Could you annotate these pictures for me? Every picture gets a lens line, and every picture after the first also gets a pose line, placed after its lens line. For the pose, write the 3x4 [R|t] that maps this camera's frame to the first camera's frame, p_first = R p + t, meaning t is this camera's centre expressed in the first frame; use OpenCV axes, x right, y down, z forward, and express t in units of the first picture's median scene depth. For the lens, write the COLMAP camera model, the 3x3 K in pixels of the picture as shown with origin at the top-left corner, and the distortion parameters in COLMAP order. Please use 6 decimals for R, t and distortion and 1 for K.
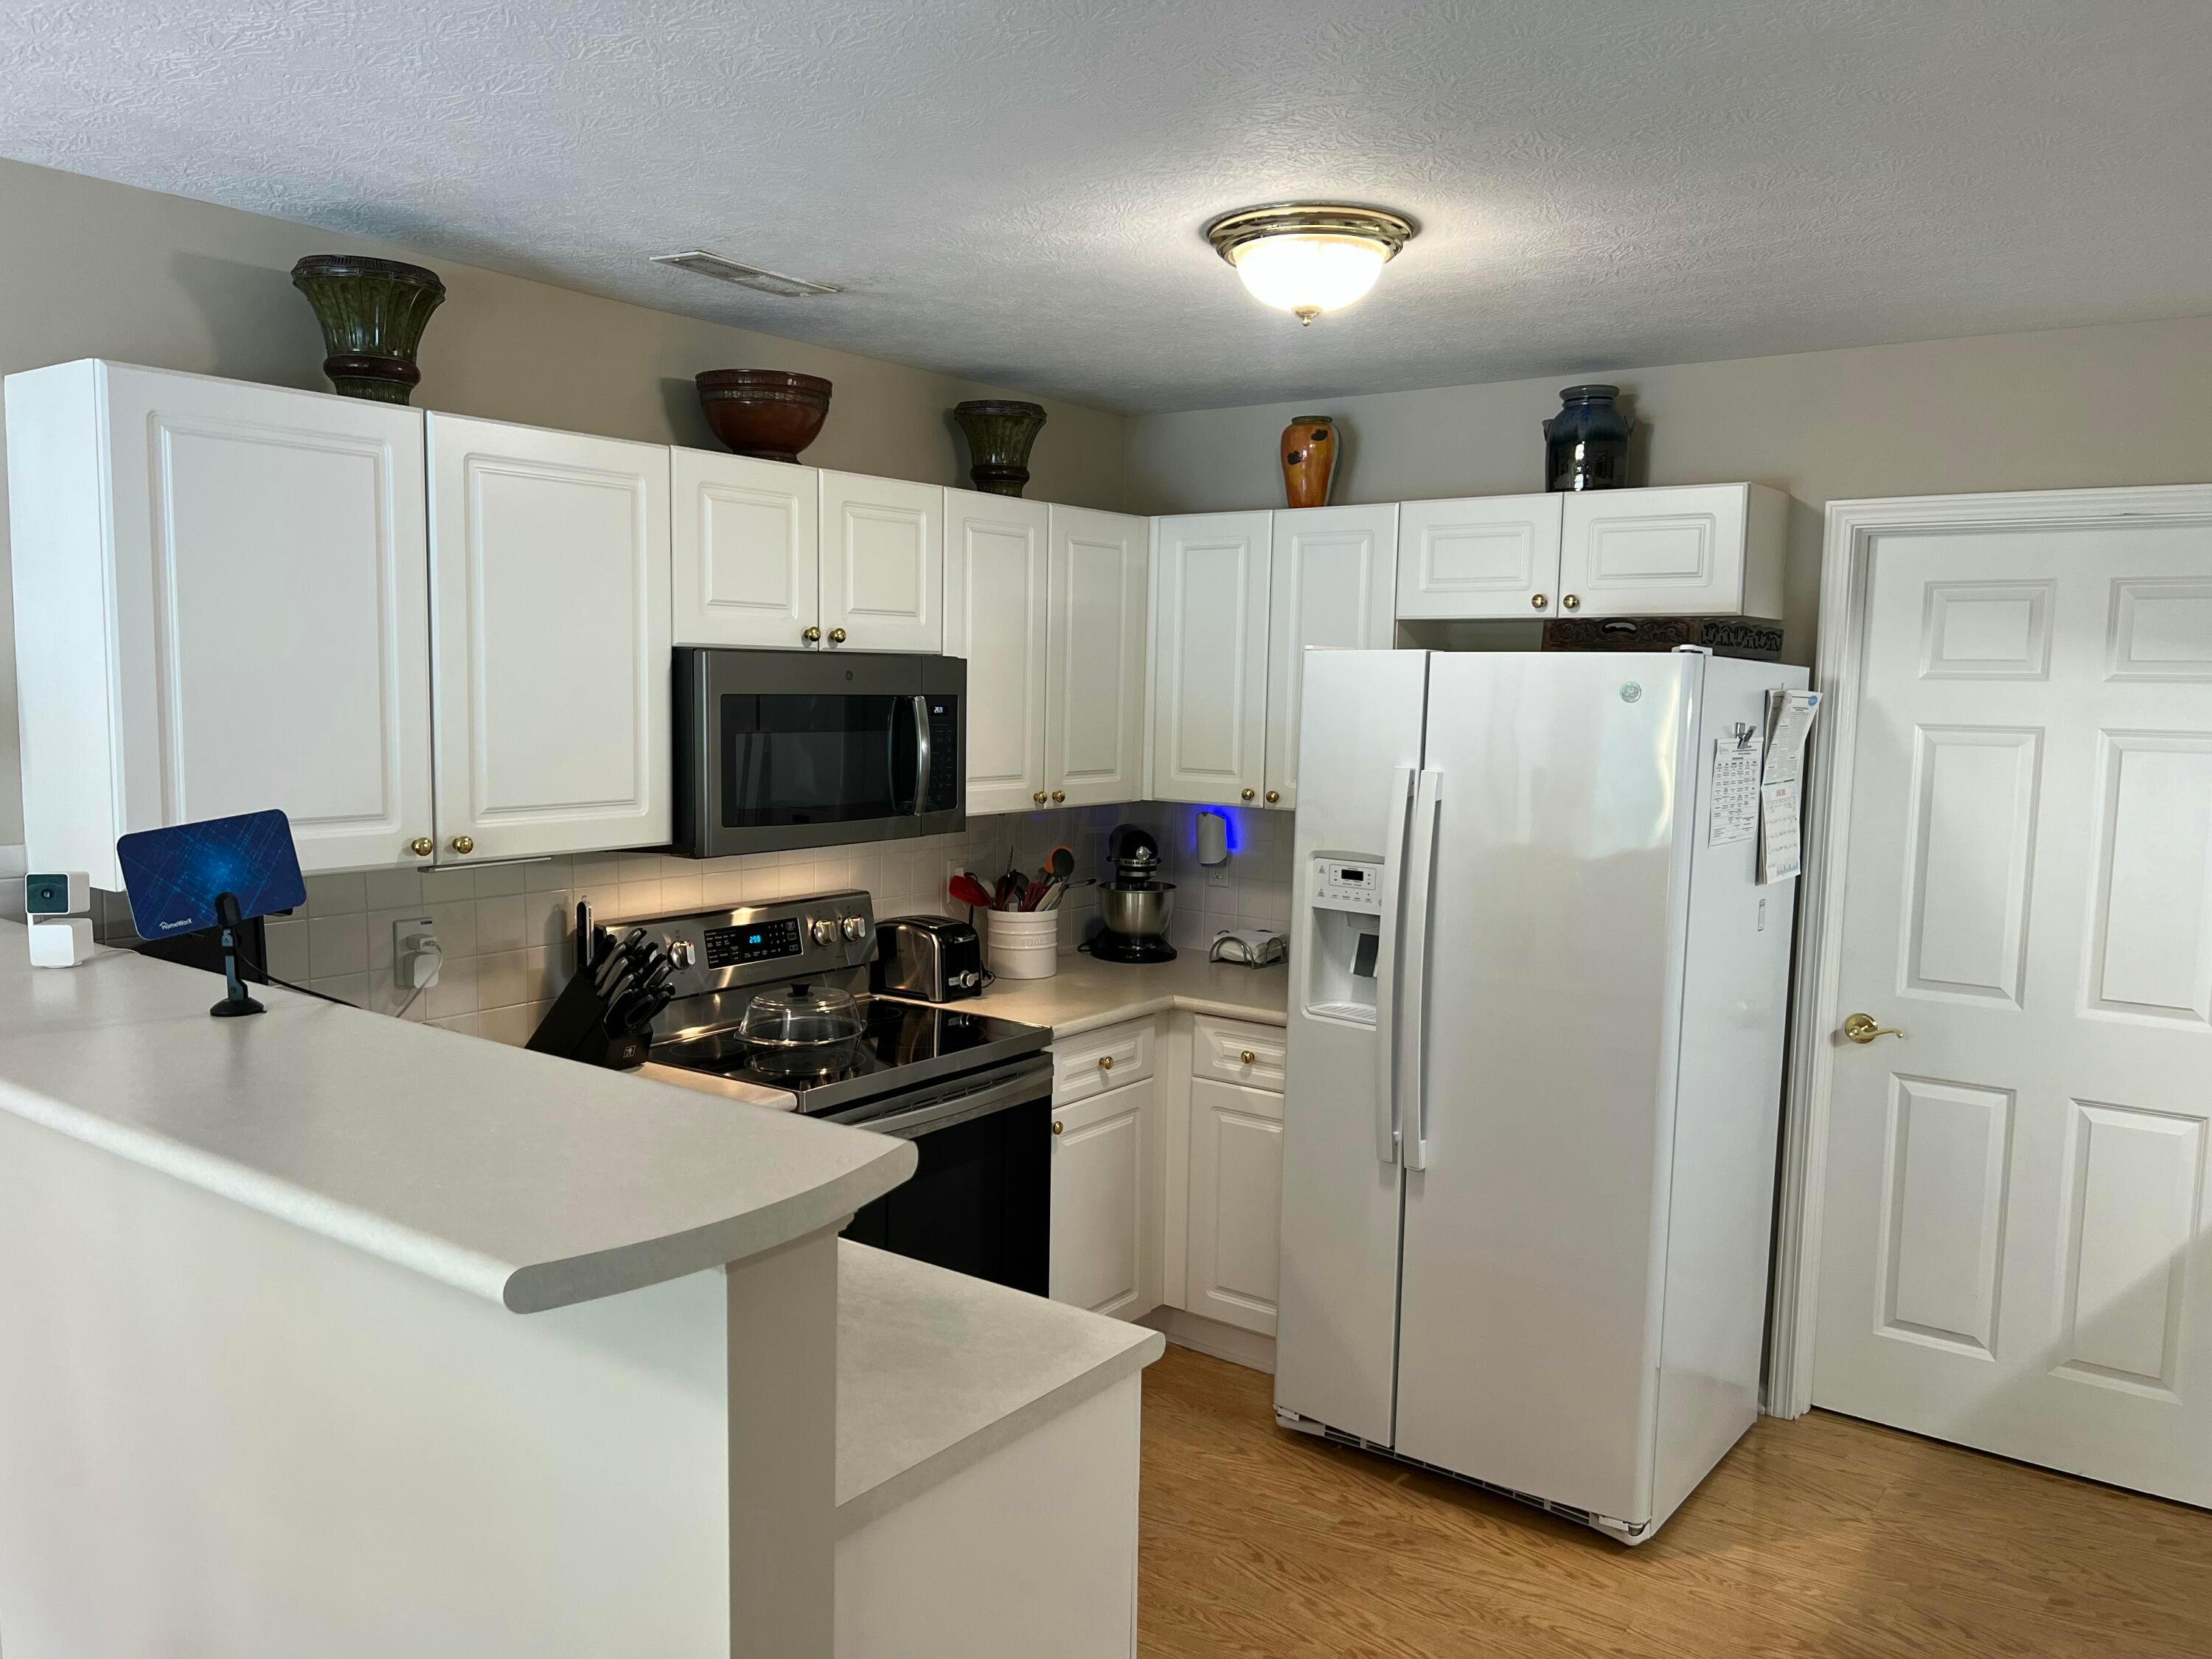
lens RADIAL K [[1675.2, 0, 1056.5], [0, 1675.2, 858.4], [0, 0, 1]] dist [0.101319, -0.126197]
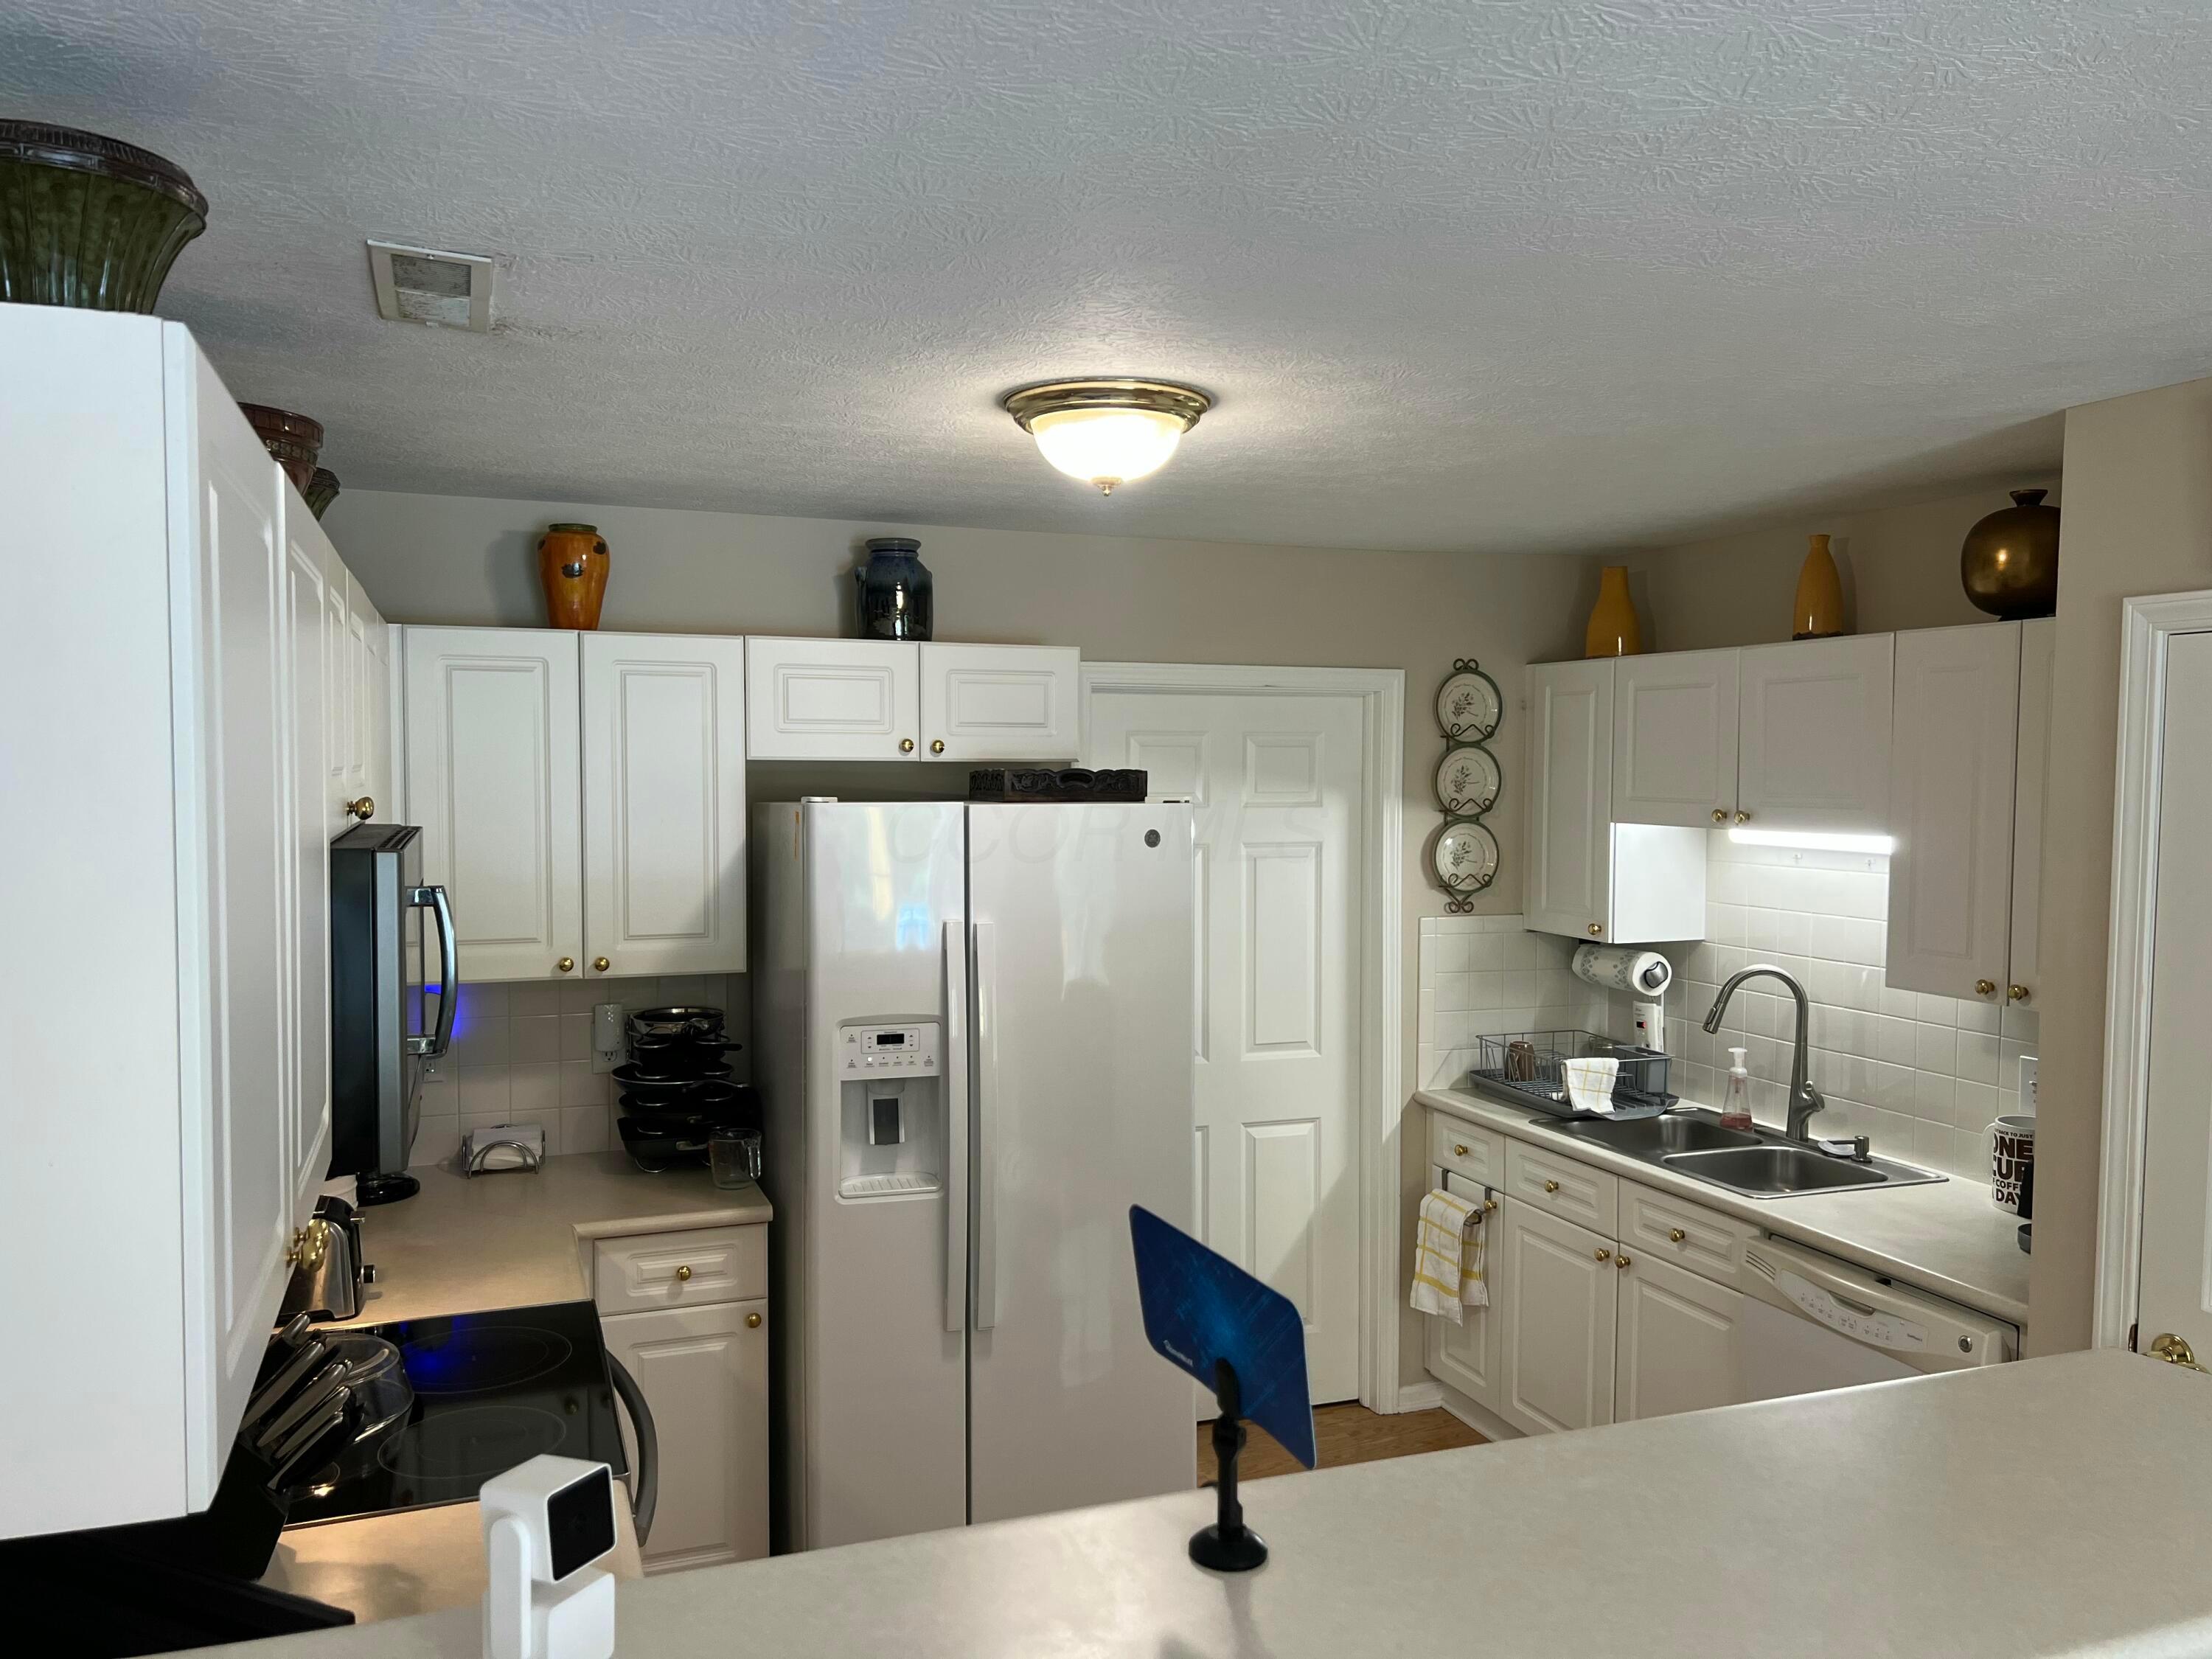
lens RADIAL K [[1672.8, 0, 1107.6], [0, 1672.8, 838.0], [0, 0, 1]] dist [0.100103, -0.124157]
pose [[0.523630, -0.053366, 0.850273, -0.541907], [0.098855, 0.995101, 0.001577, -0.089800], [-0.846191, 0.083228, 0.526340, 0.383828]]
